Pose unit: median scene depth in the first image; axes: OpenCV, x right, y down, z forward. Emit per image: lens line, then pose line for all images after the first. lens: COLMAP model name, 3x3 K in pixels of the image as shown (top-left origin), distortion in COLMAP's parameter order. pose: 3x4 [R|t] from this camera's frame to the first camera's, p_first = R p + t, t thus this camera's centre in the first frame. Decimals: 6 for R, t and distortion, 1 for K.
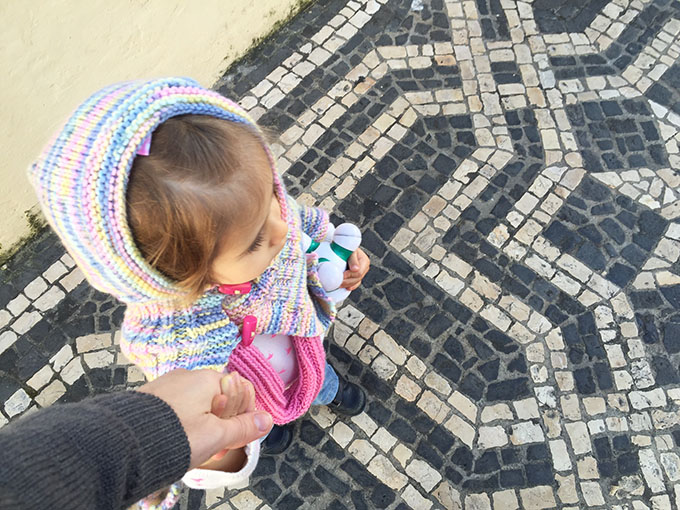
lens RADIAL K [[574.6, 0, 340.0], [0, 574.6, 255.1], [0, 0, 1]] dist [0.000049, 0.000128]
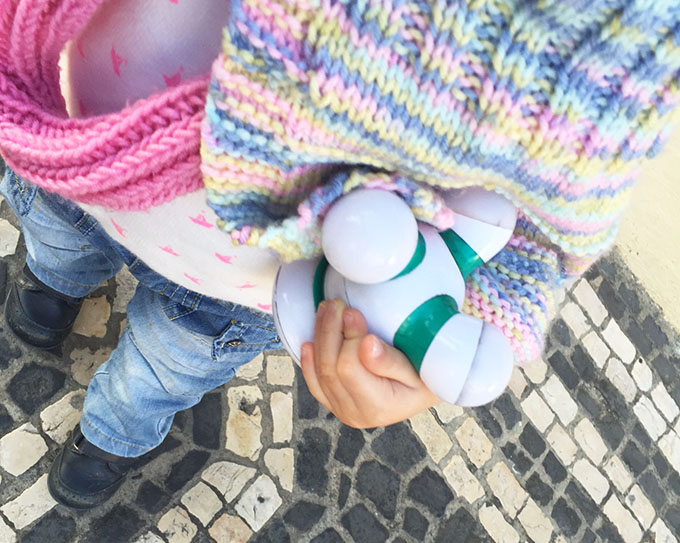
lens RADIAL K [[620.2, 0, 340.4], [0, 620.2, 271.4], [0, 0, 1]] dist [0.029966, 0.000000]
pose [[-0.116102, 0.922068, -0.369204, 0.021836], [-0.991230, -0.083944, 0.102060, -0.006408], [0.063114, 0.377815, 0.923727, 0.338893]]
